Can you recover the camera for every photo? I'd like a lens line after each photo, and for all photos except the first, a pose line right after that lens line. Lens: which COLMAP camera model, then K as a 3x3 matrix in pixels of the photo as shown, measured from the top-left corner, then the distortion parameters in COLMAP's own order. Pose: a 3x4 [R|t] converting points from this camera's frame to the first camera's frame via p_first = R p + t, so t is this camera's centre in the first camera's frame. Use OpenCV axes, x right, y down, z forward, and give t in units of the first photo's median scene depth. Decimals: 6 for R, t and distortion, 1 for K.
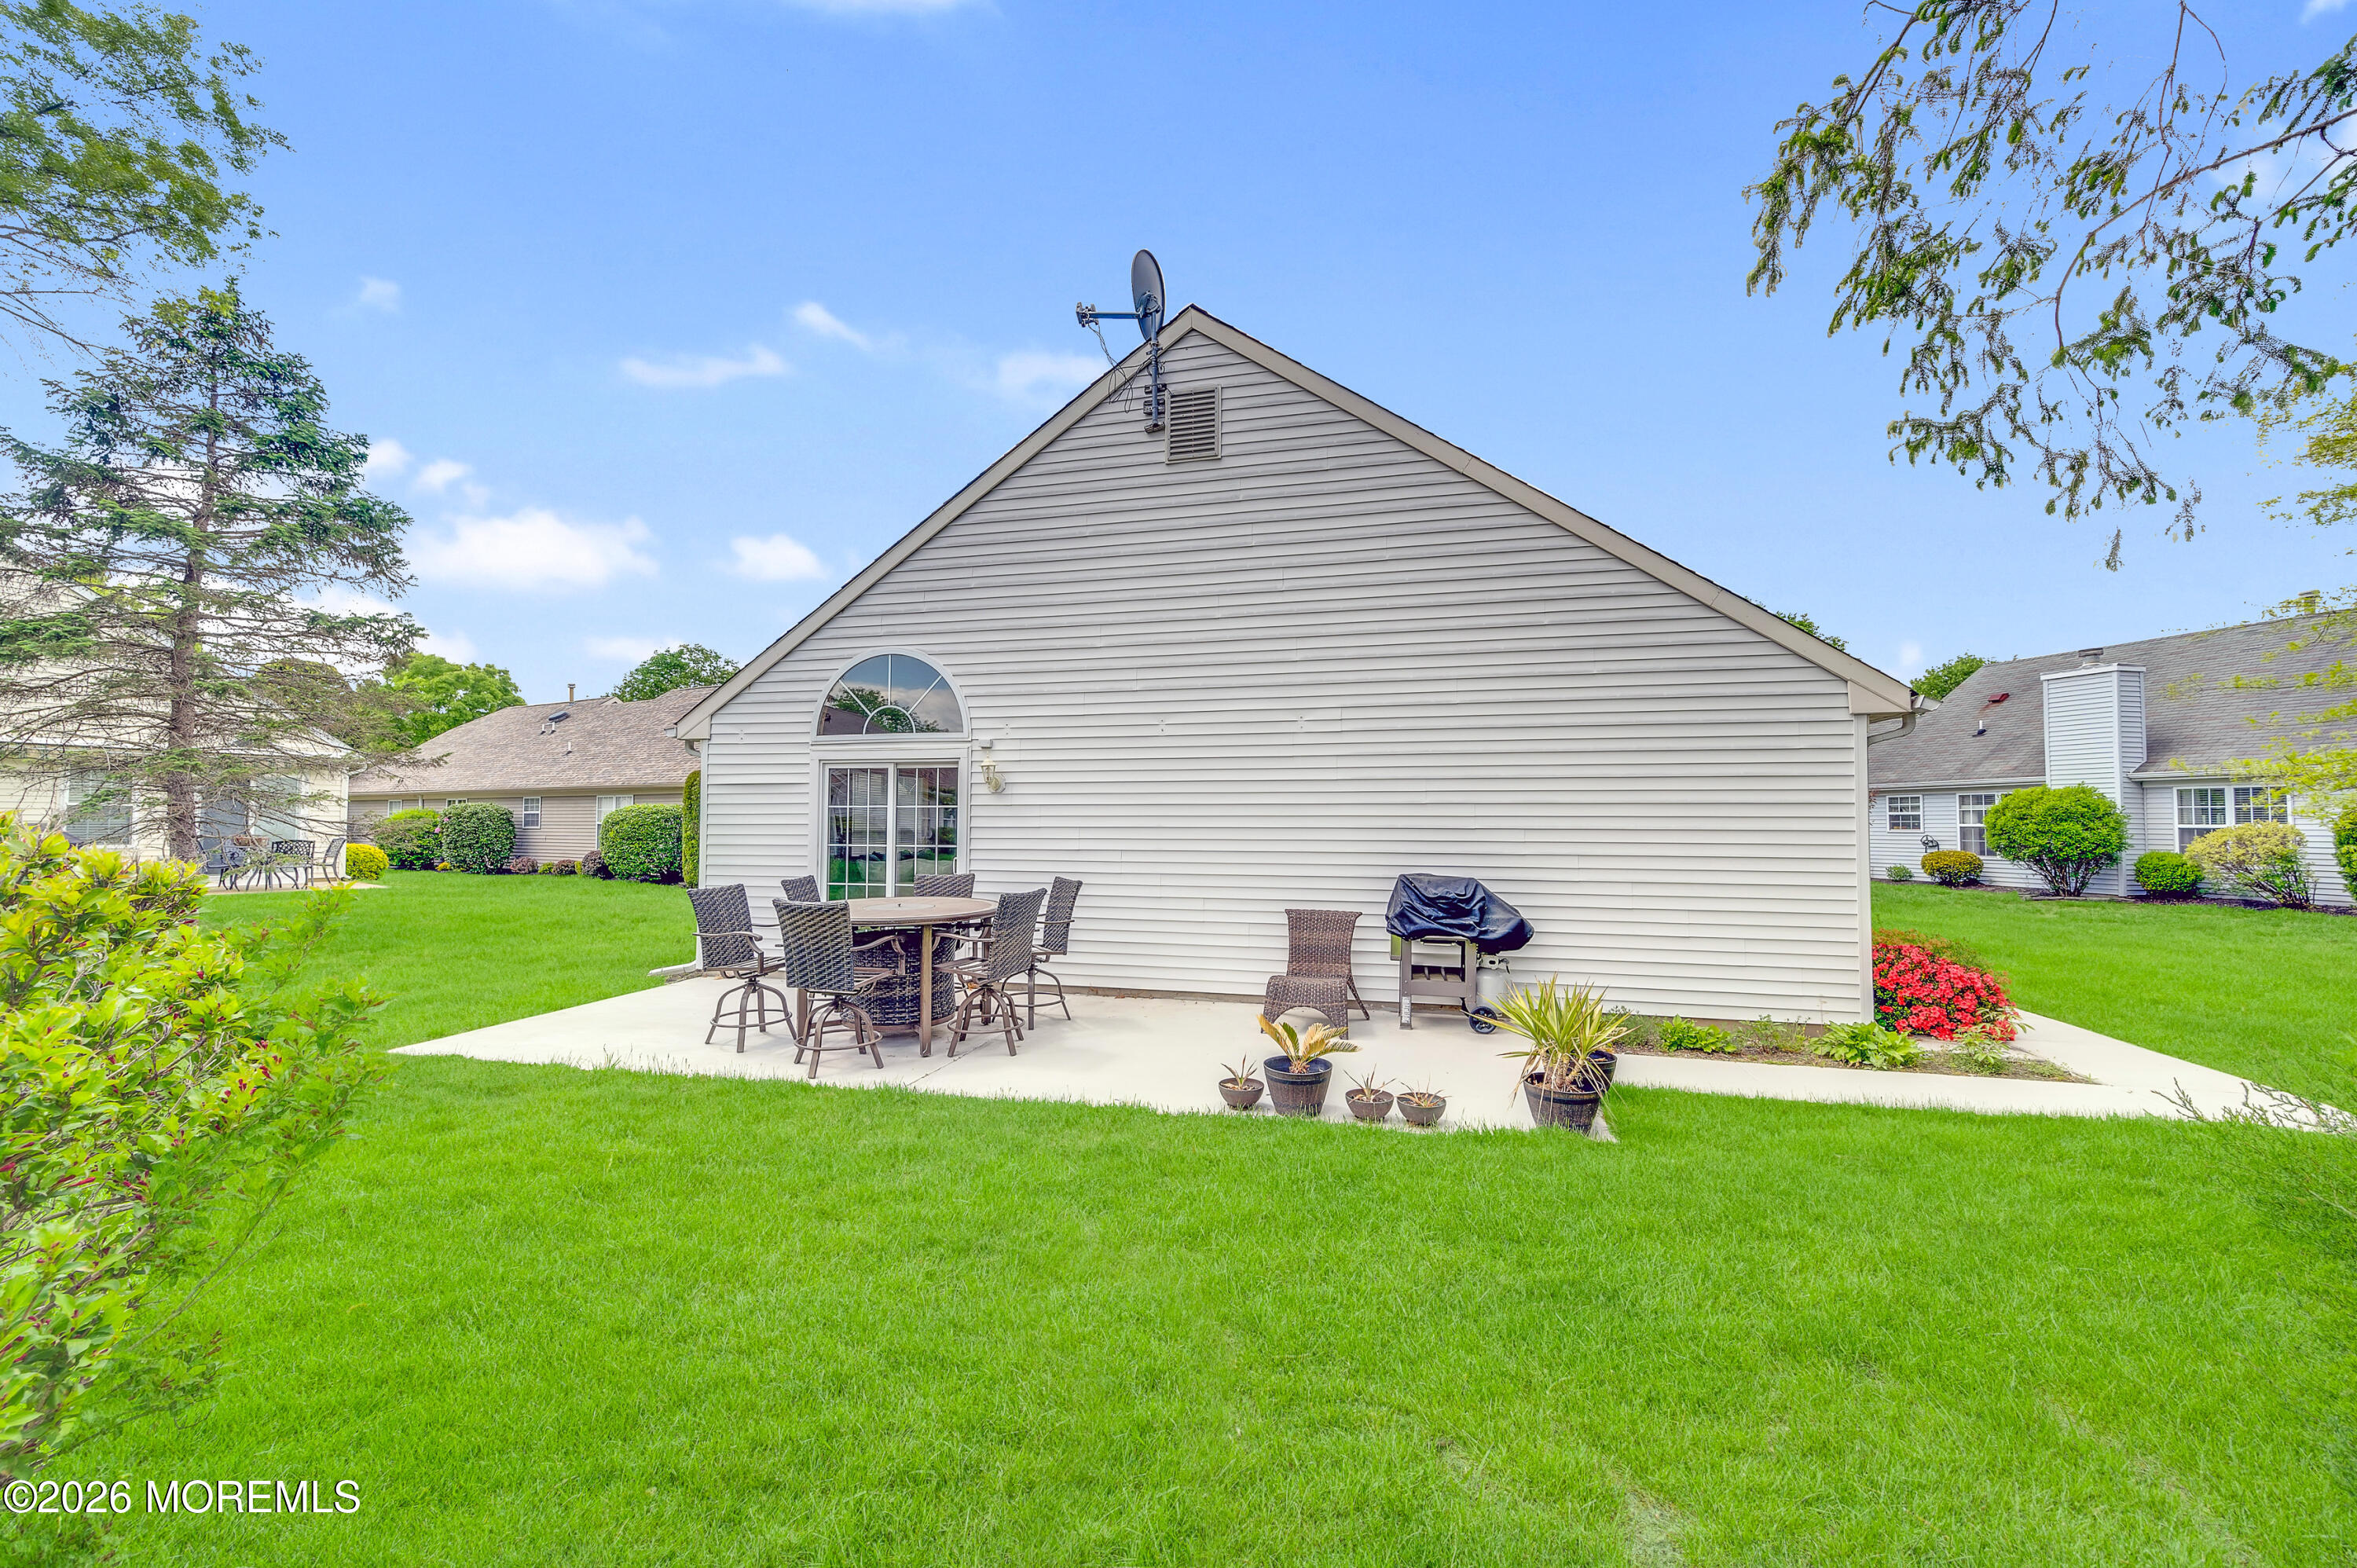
lens RADIAL K [[940.2, 0, 1183.2], [0, 940.2, 787.7], [0, 0, 1]] dist [0.000407, 0.000209]
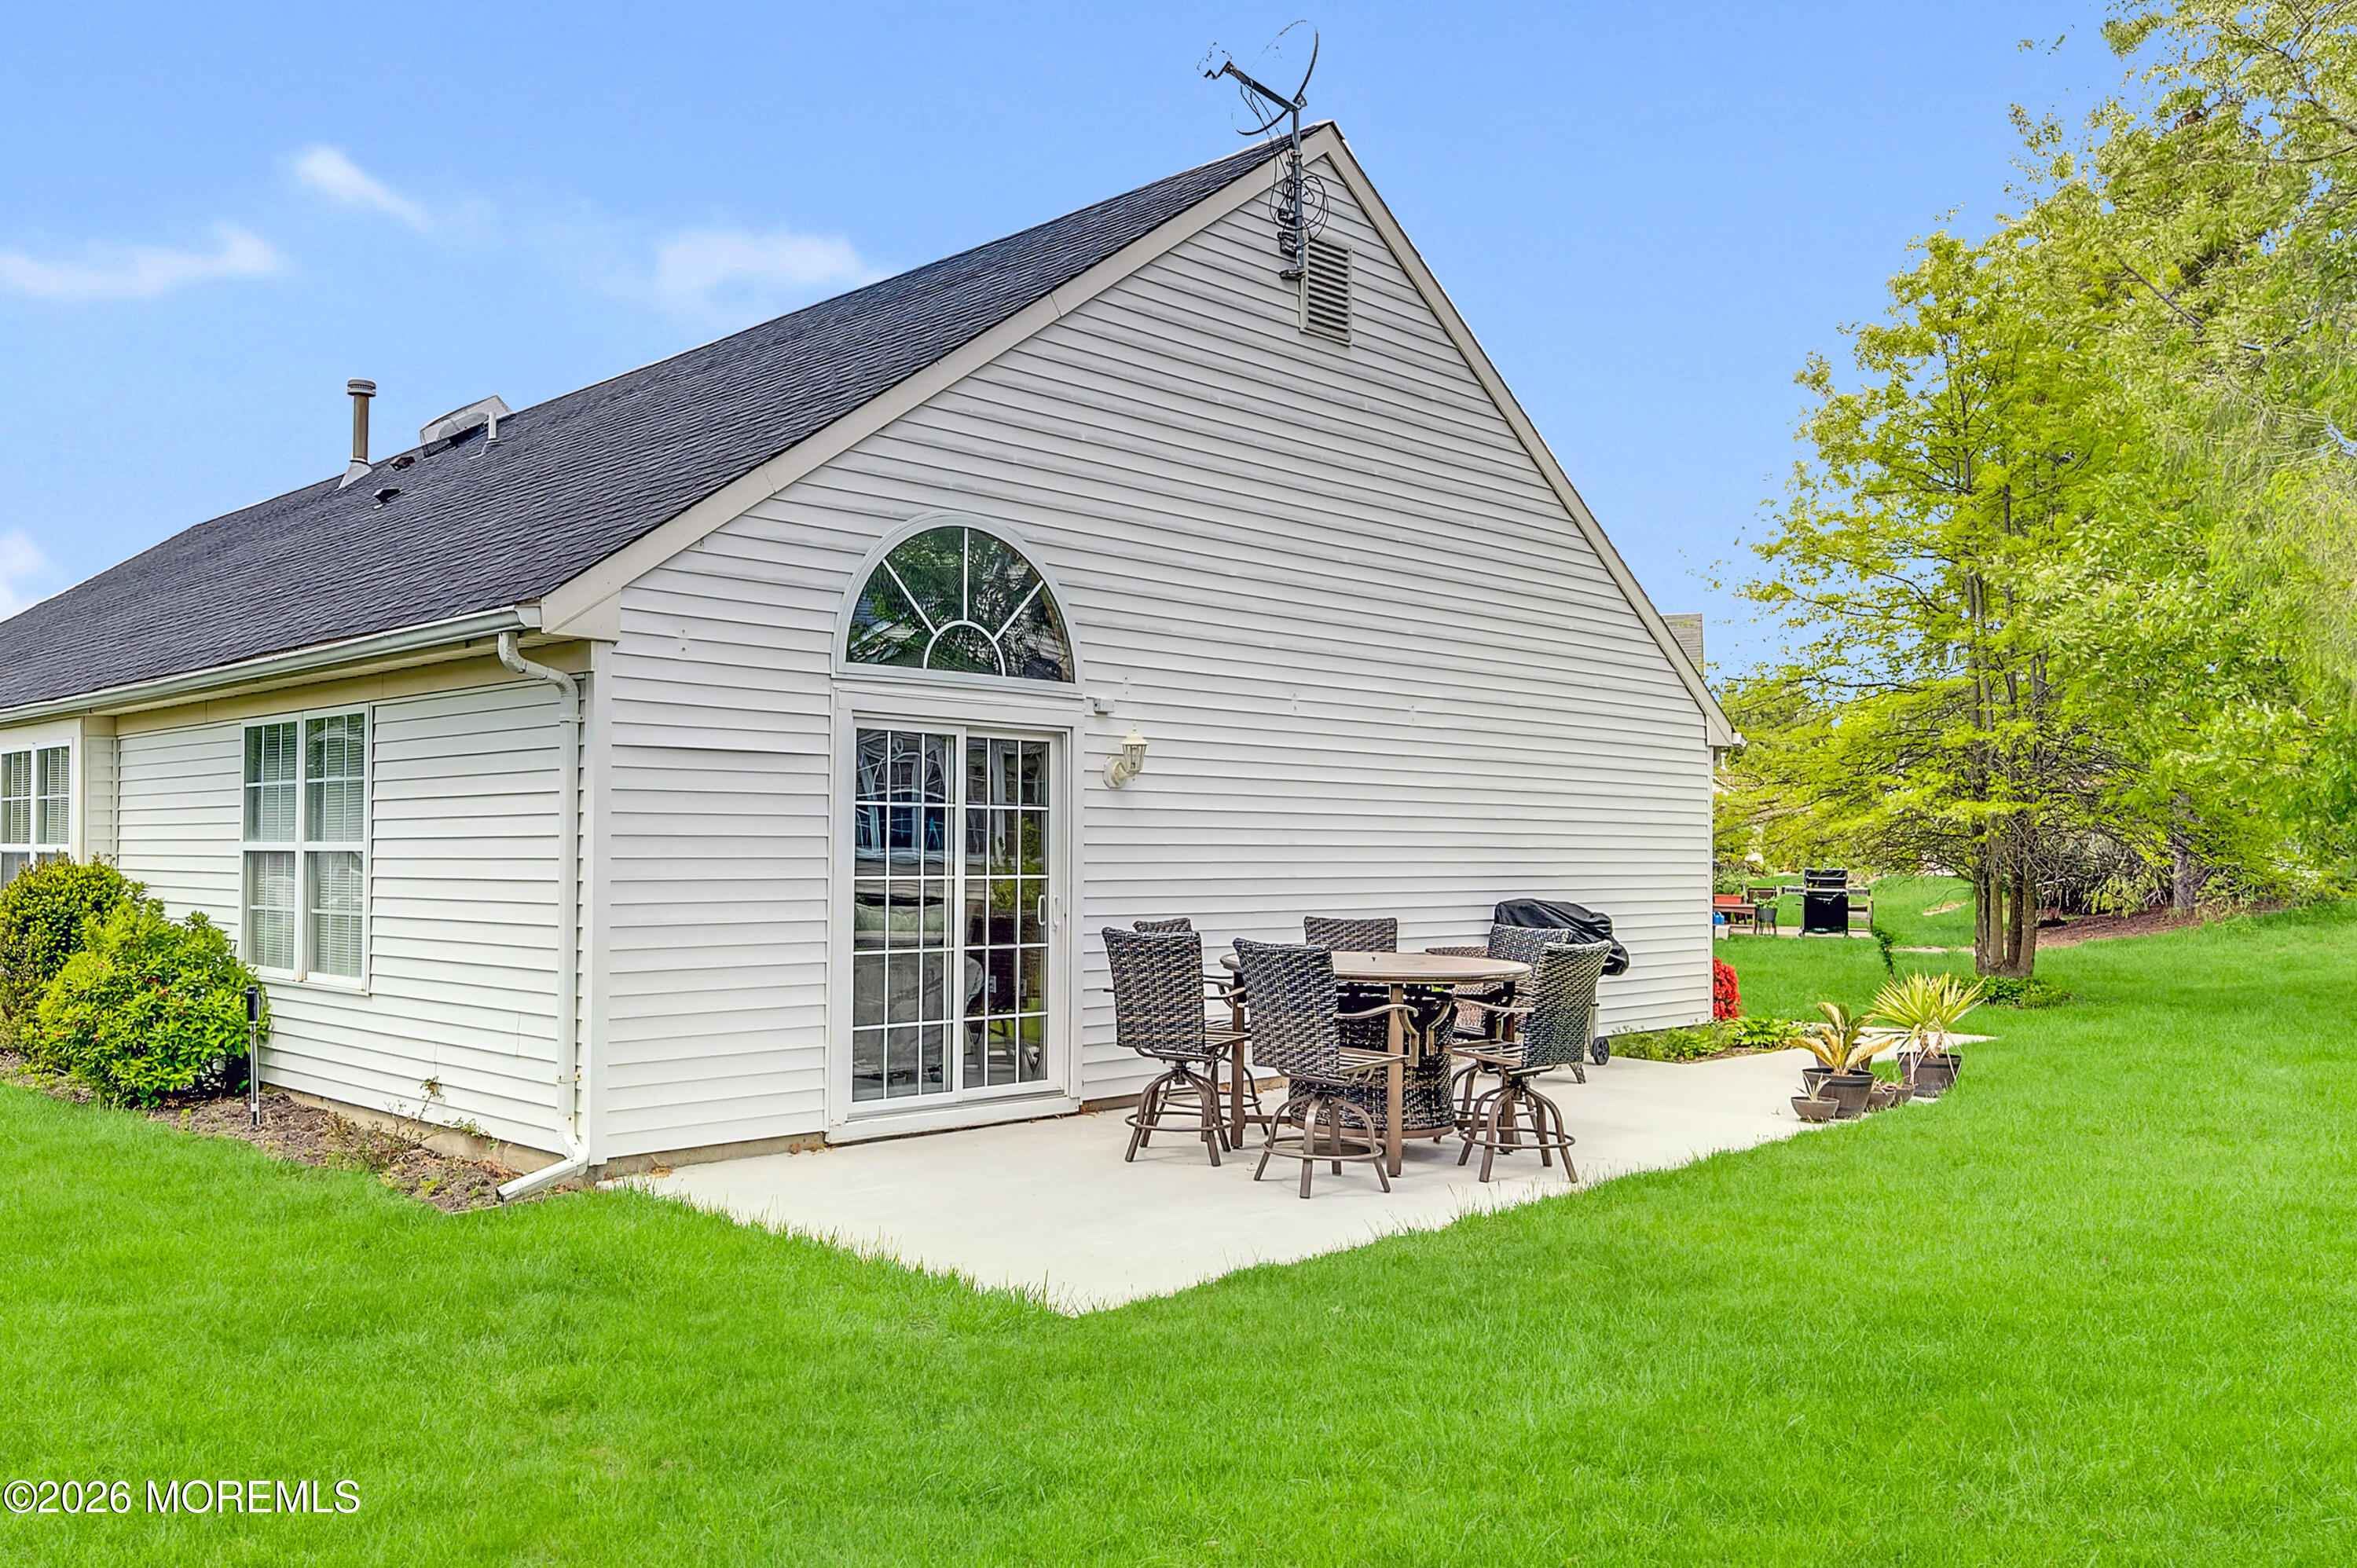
lens RADIAL K [[1822.8, 0, 1178.5], [0, 1822.8, 784.0], [0, 0, 1]] dist [0.000592, 0.000594]
pose [[0.498410, 0.028525, 0.866472, -1.239491], [-0.045495, 0.998942, -0.006716, 0.009399], [-0.865747, -0.036073, 0.499181, 0.381900]]
